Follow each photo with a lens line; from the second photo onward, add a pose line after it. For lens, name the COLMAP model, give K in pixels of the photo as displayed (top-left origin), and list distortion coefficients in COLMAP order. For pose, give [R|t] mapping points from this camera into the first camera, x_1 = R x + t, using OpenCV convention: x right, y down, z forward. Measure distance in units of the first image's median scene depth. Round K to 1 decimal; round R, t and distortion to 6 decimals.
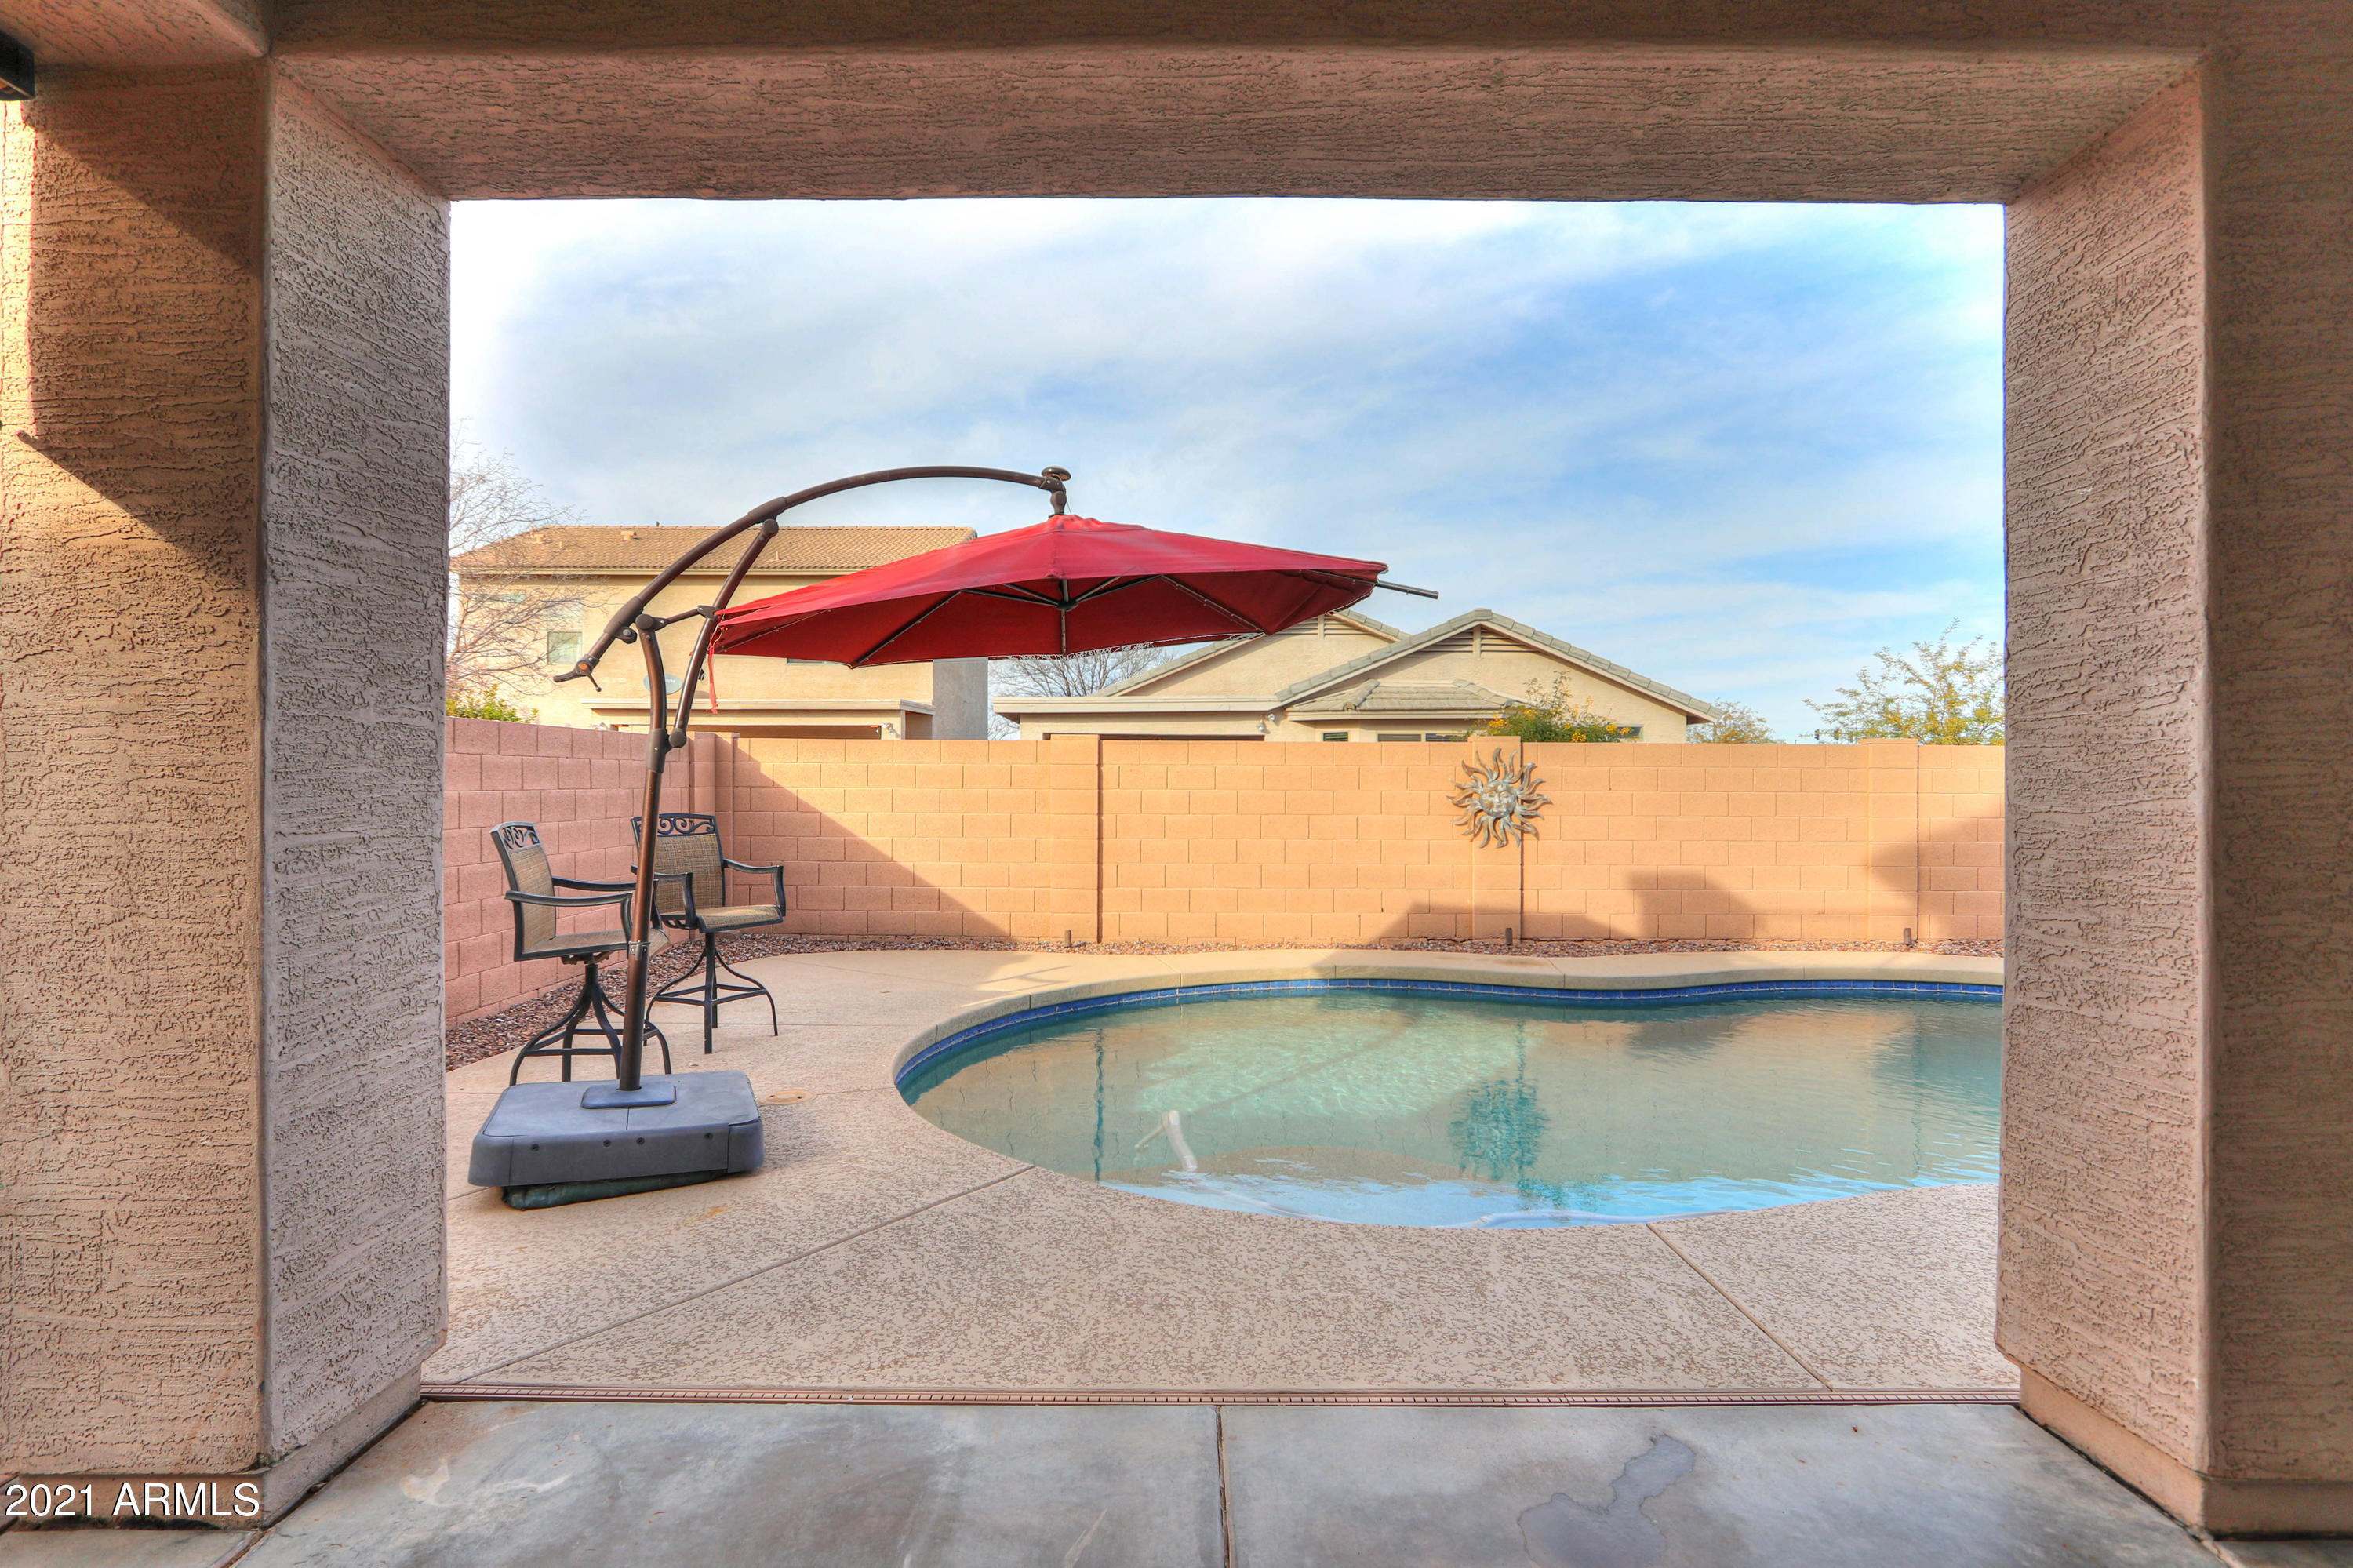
lens RADIAL K [[1125.3, 0, 1167.9], [0, 1125.3, 777.0], [0, 0, 1]] dist [-0.007700, -0.001336]
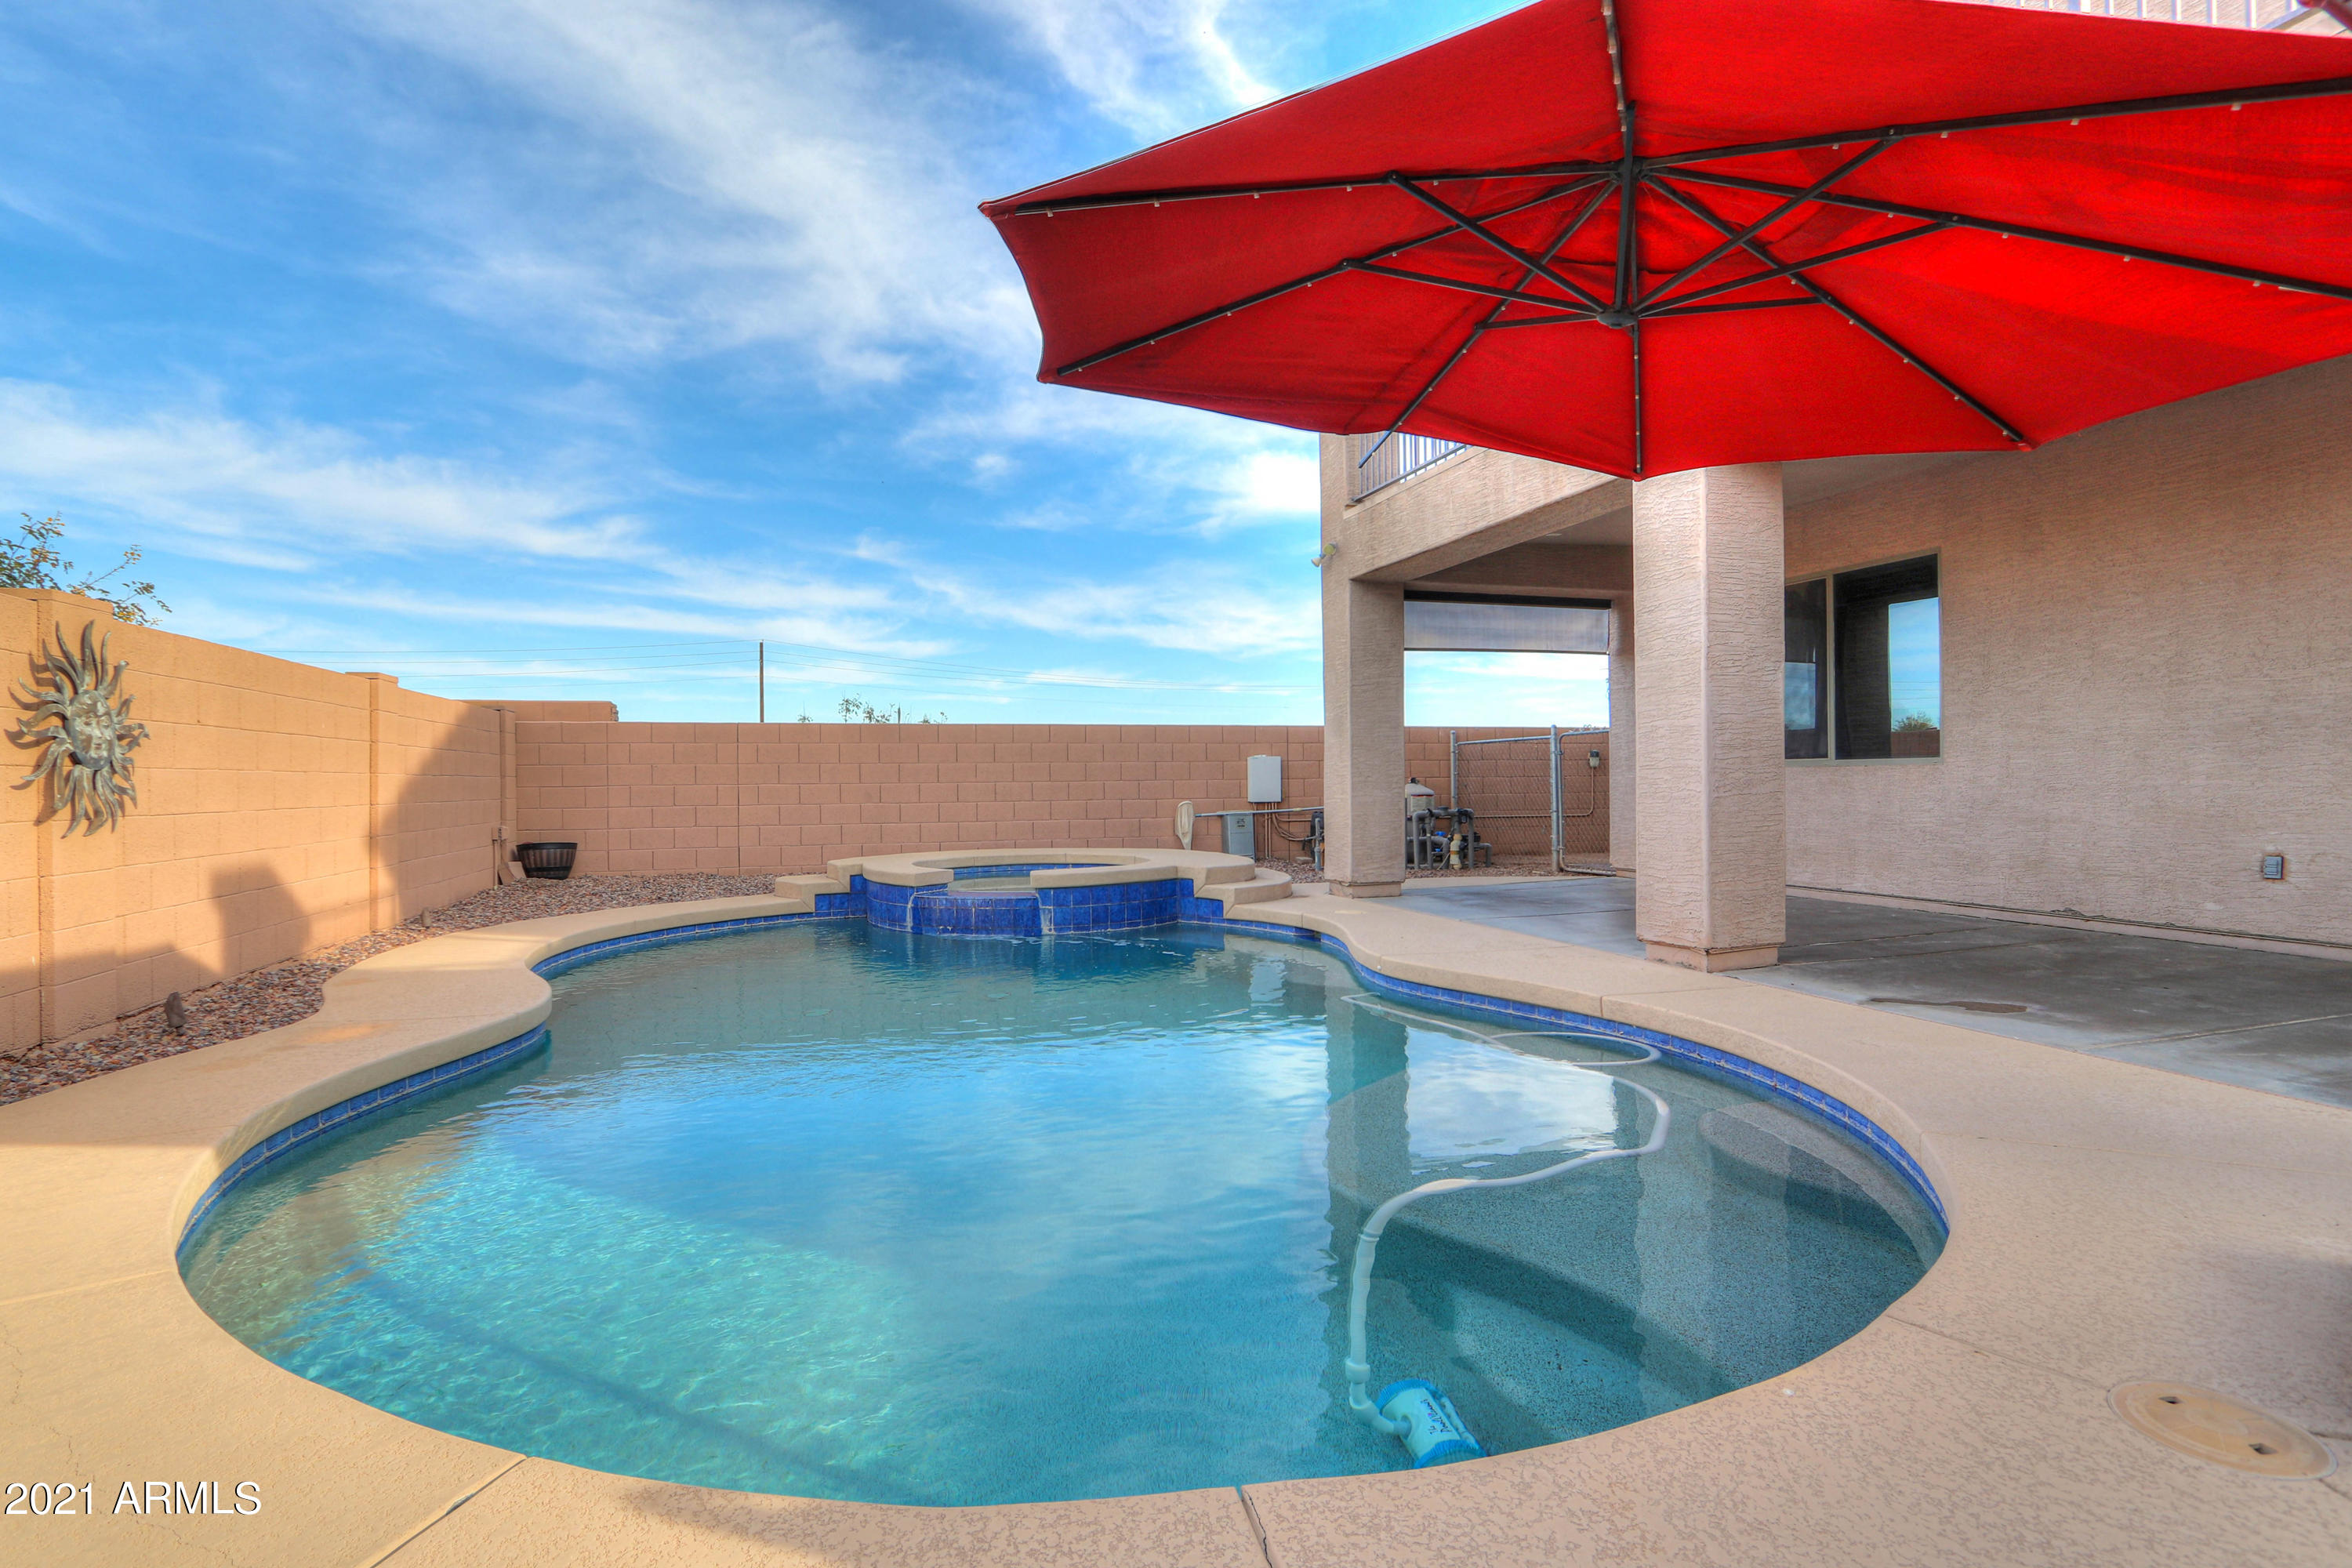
lens RADIAL K [[1124.7, 0, 1171.1], [0, 1124.7, 789.6], [0, 0, 1]] dist [-0.007700, -0.001336]
pose [[-0.322003, -0.007699, 0.946707, -0.323309], [0.005169, 0.999938, 0.009890, 0.047462], [-0.946724, 0.008078, -0.321944, 0.842725]]
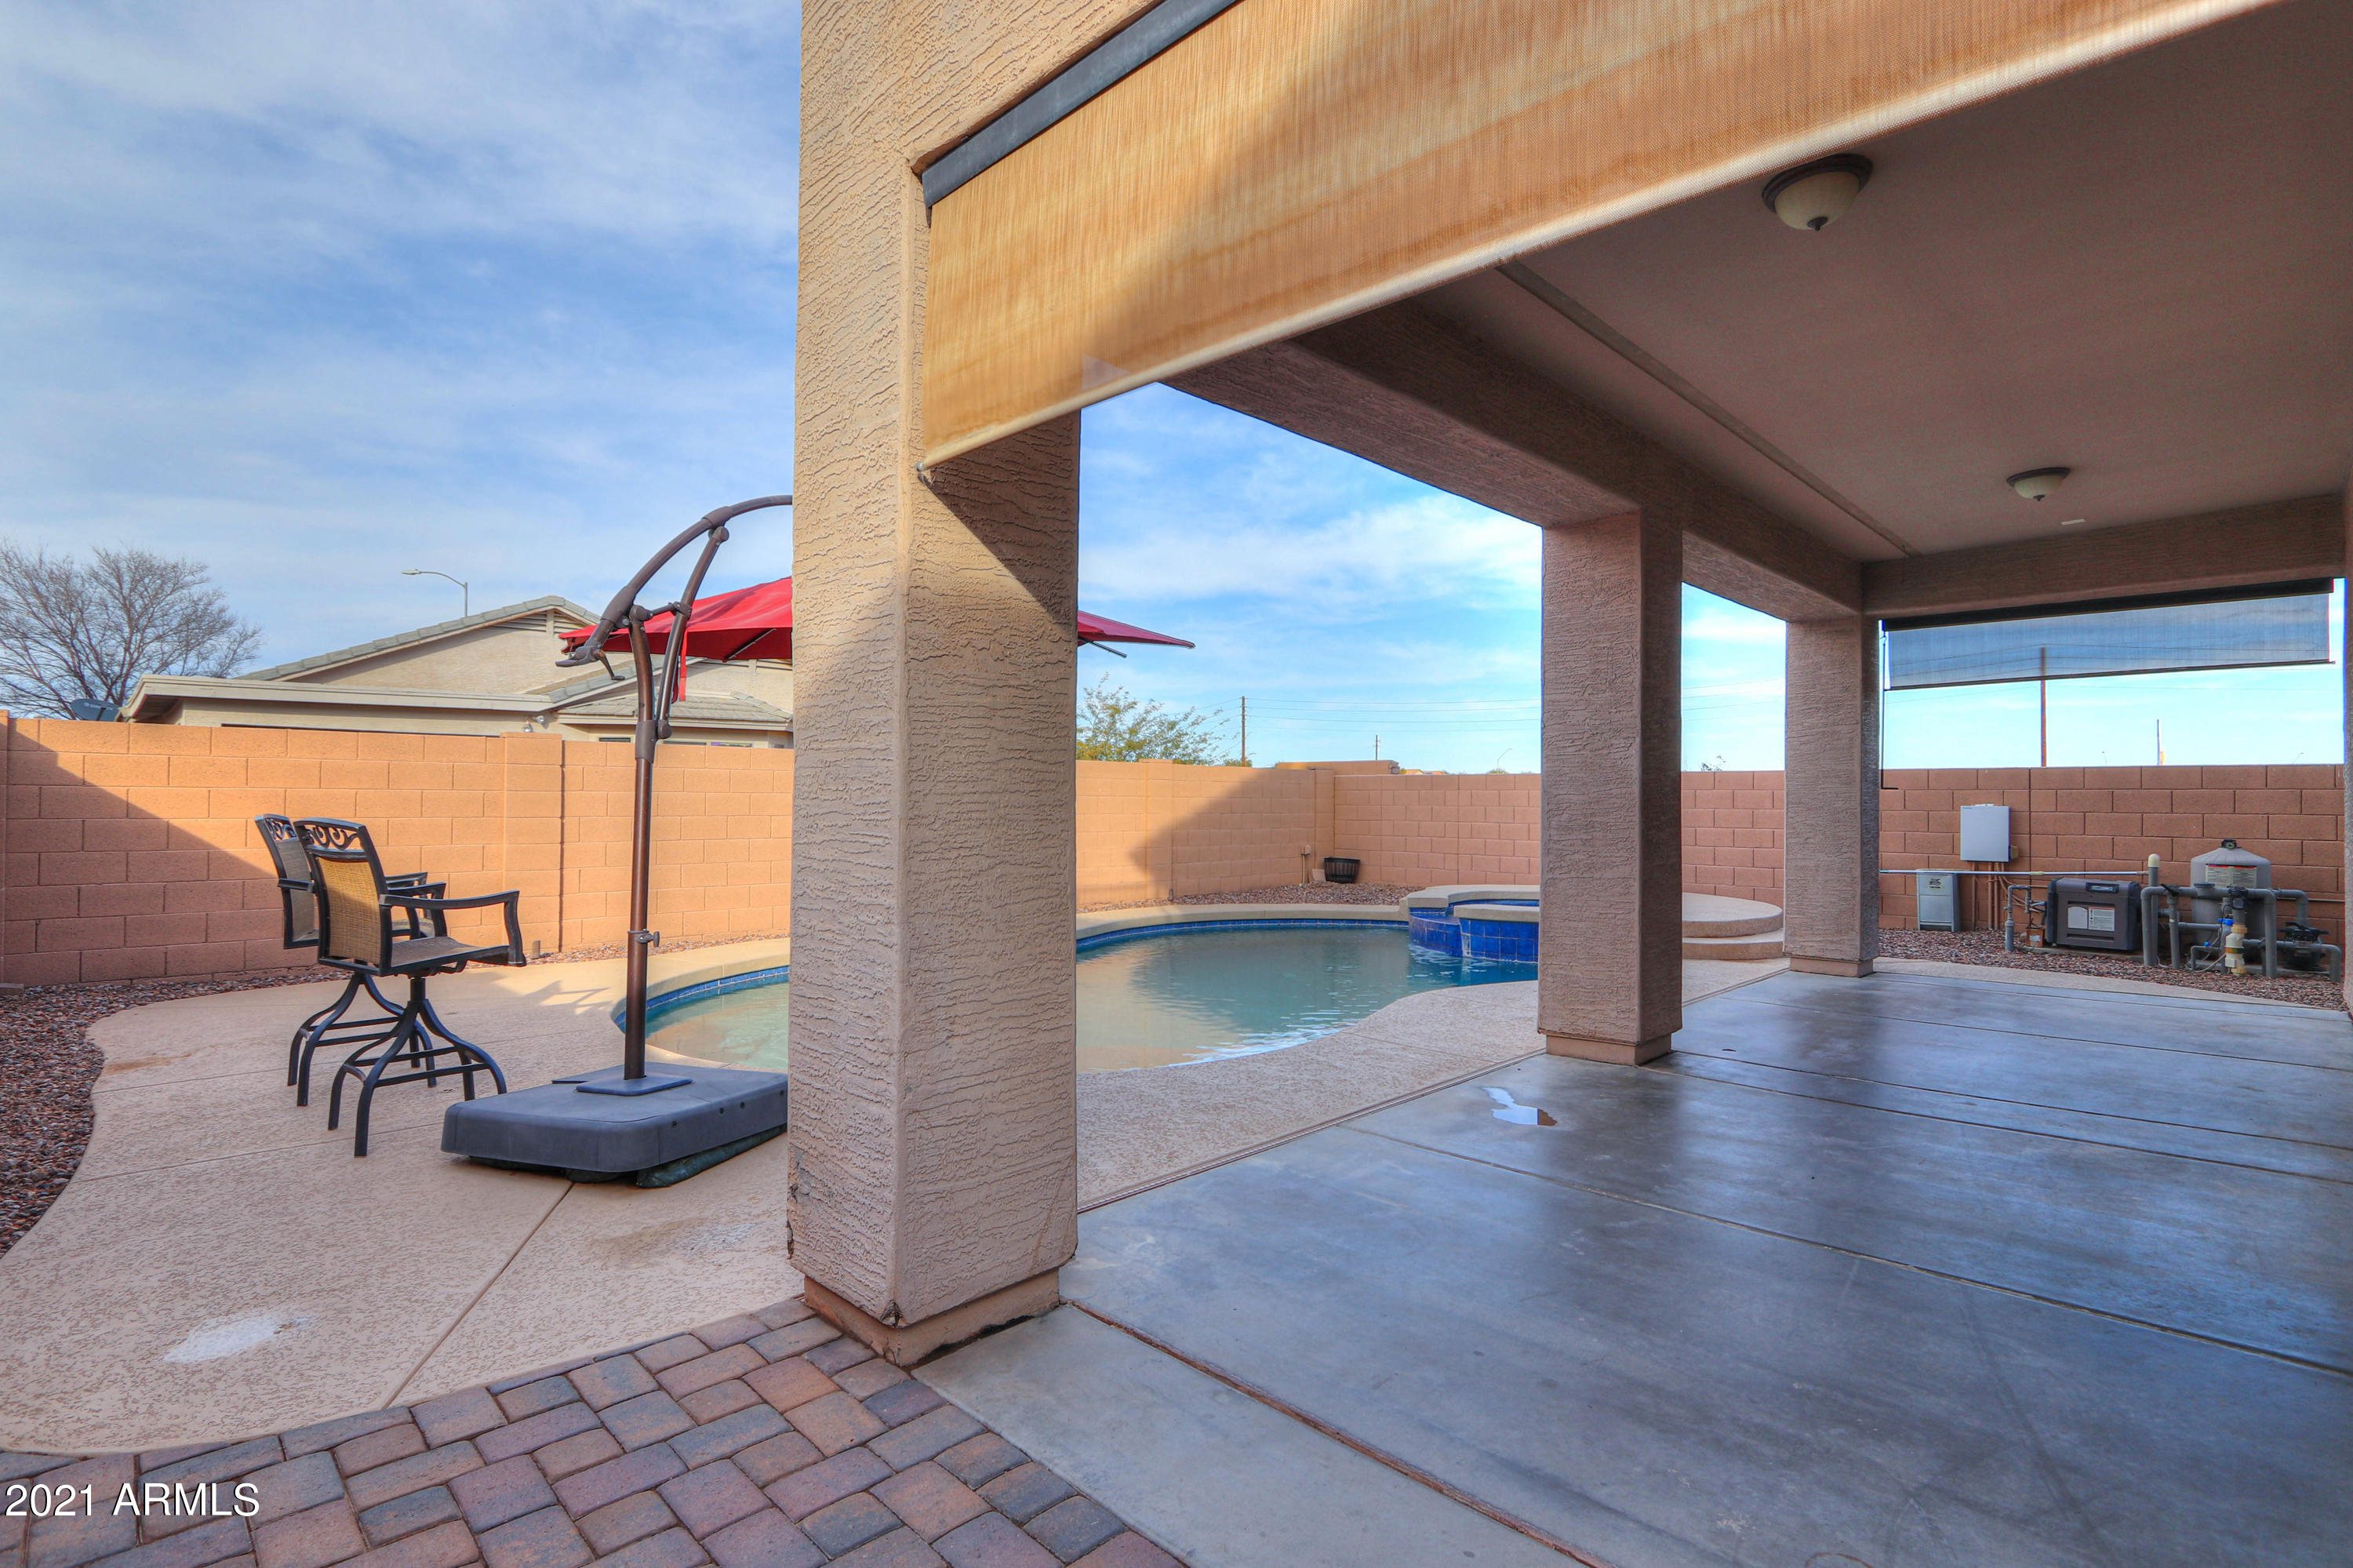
lens RADIAL K [[1125.3, 0, 1159.7], [0, 1125.3, 793.0], [0, 0, 1]] dist [-0.007700, -0.001336]
pose [[0.701270, 0.004579, 0.712881, -0.435261], [-0.006766, 0.999977, 0.000232, 0.009880], [-0.712864, -0.004986, 0.701285, -0.015450]]
